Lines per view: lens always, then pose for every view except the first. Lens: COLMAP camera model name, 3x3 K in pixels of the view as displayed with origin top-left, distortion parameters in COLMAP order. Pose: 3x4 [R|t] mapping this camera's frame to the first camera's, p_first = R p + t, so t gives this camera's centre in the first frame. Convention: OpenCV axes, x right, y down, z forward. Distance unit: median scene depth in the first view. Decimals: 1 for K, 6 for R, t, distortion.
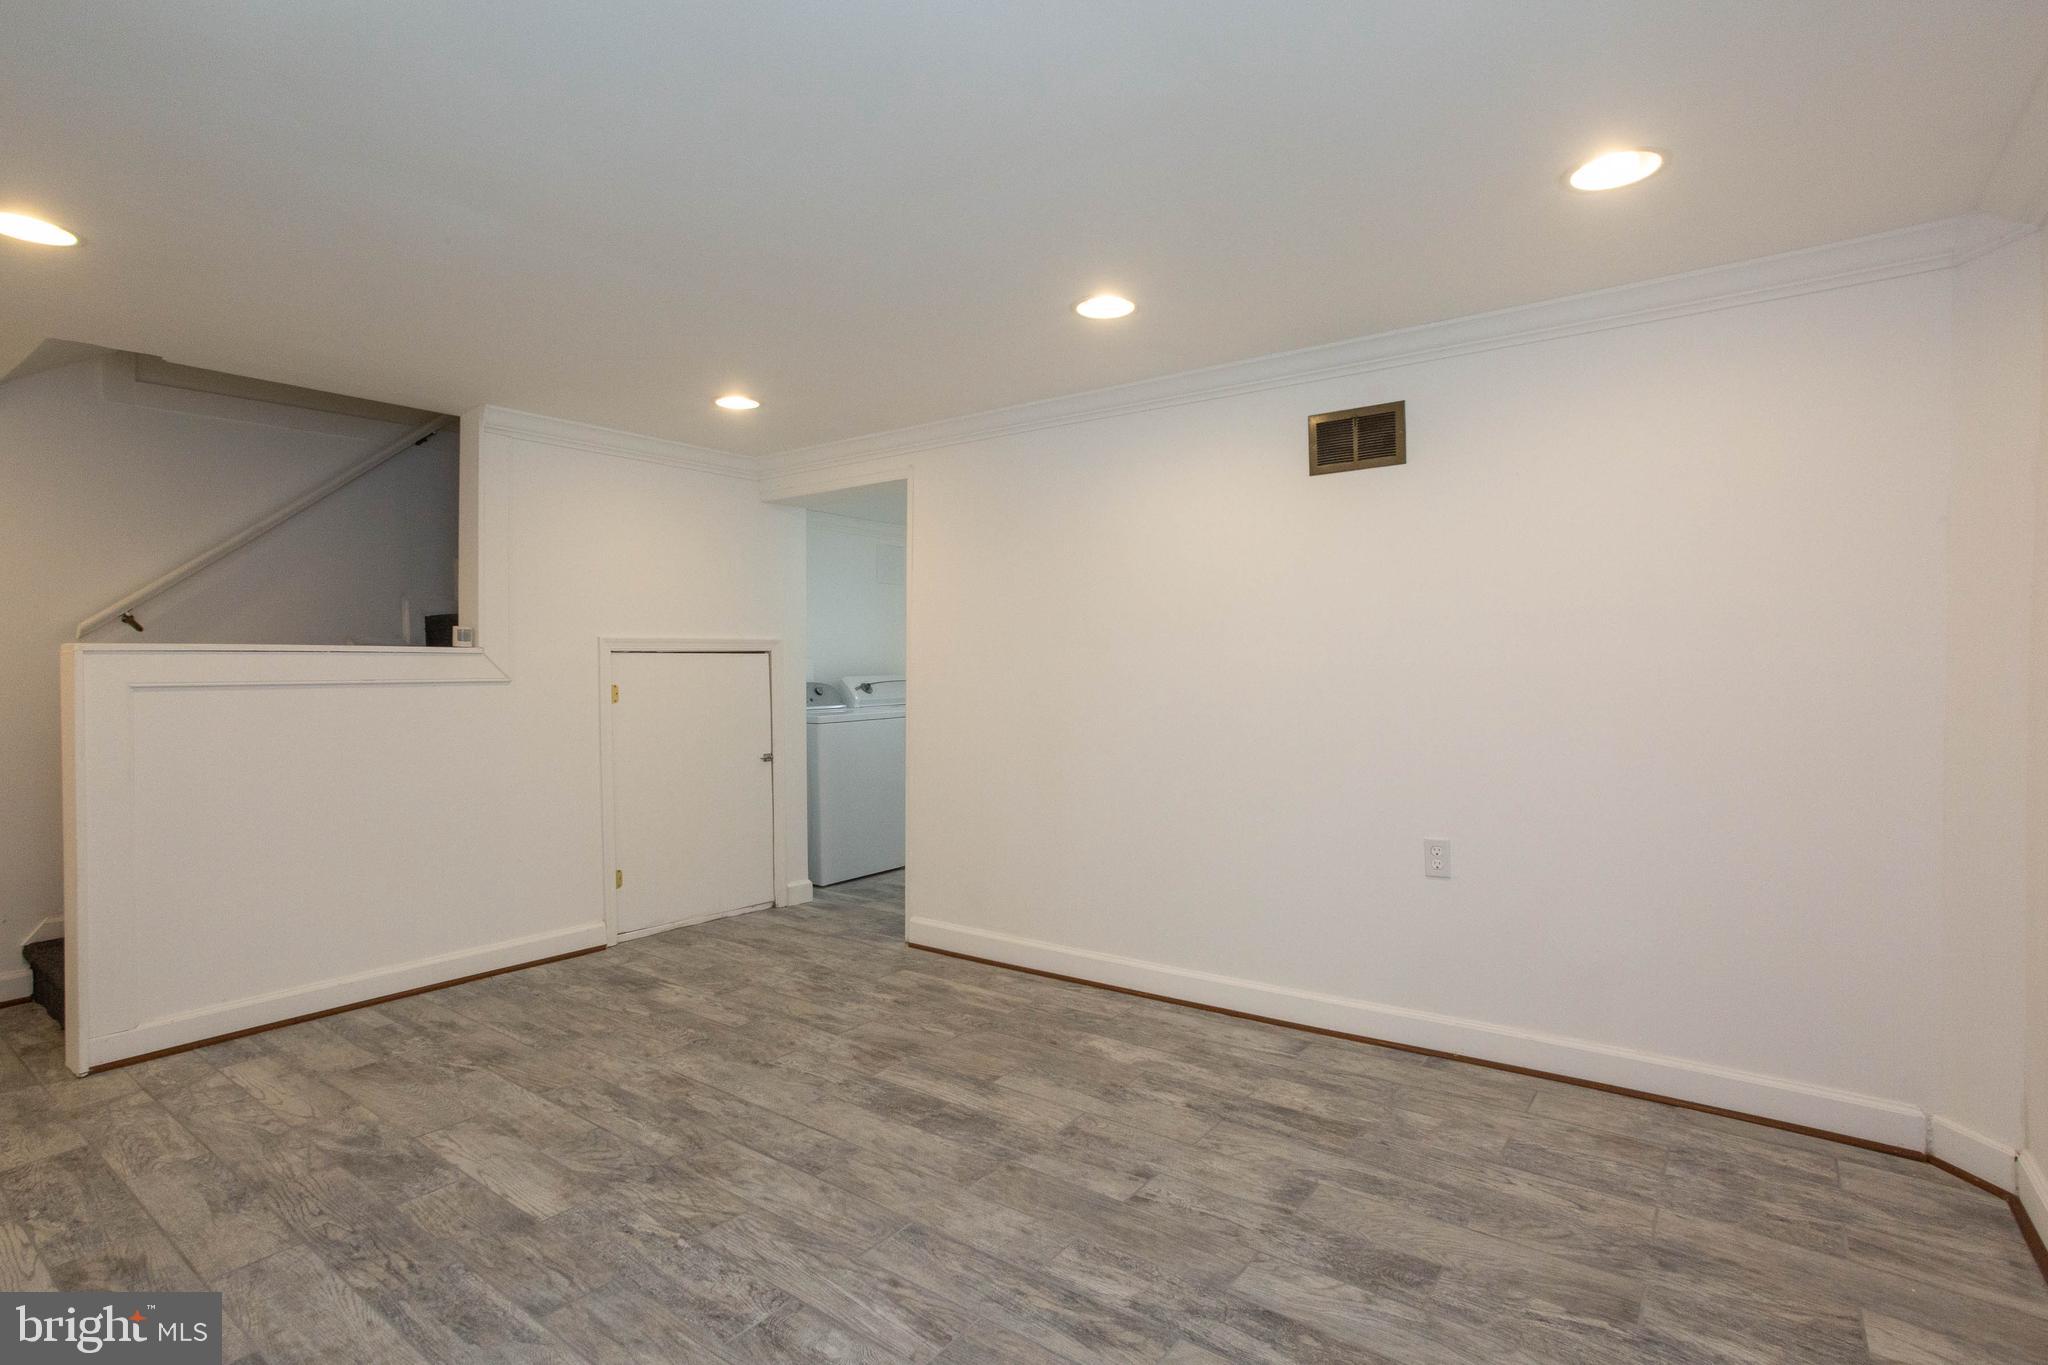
lens RADIAL K [[1003.8, 0, 1017.4], [0, 1003.8, 671.7], [0, 0, 1]] dist [-0.036563, 0.017988]
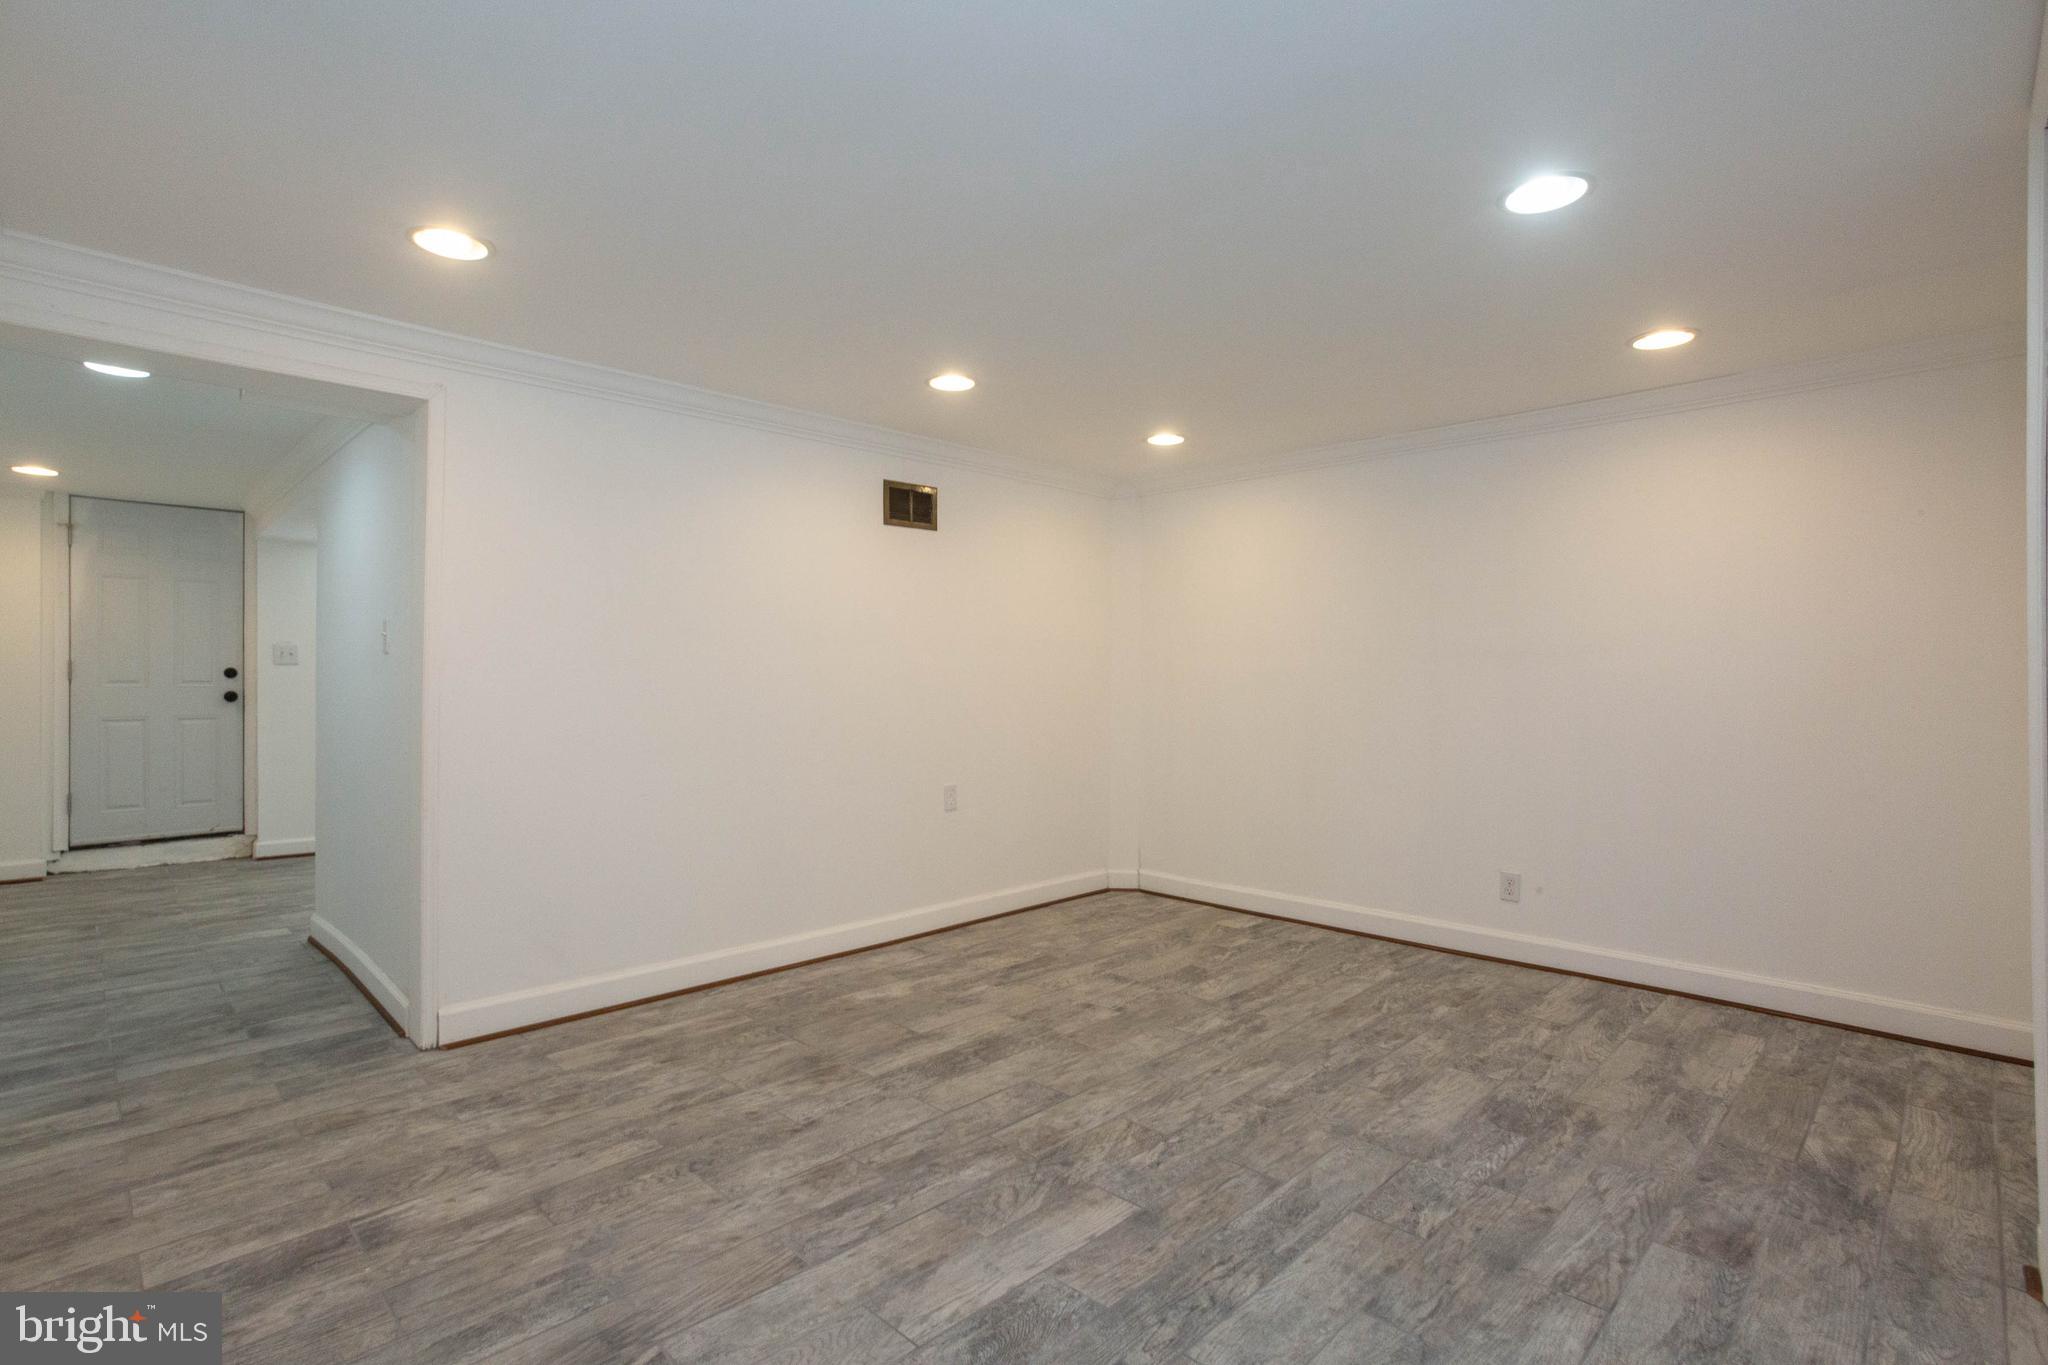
lens RADIAL K [[1003.8, 0, 1025.0], [0, 1003.8, 679.8], [0, 0, 1]] dist [-0.036563, 0.017988]
pose [[0.110077, 0.007337, 0.993896, -1.174982], [-0.006885, 0.999954, -0.006619, 0.019403], [-0.993899, -0.006115, 0.110122, 0.786832]]
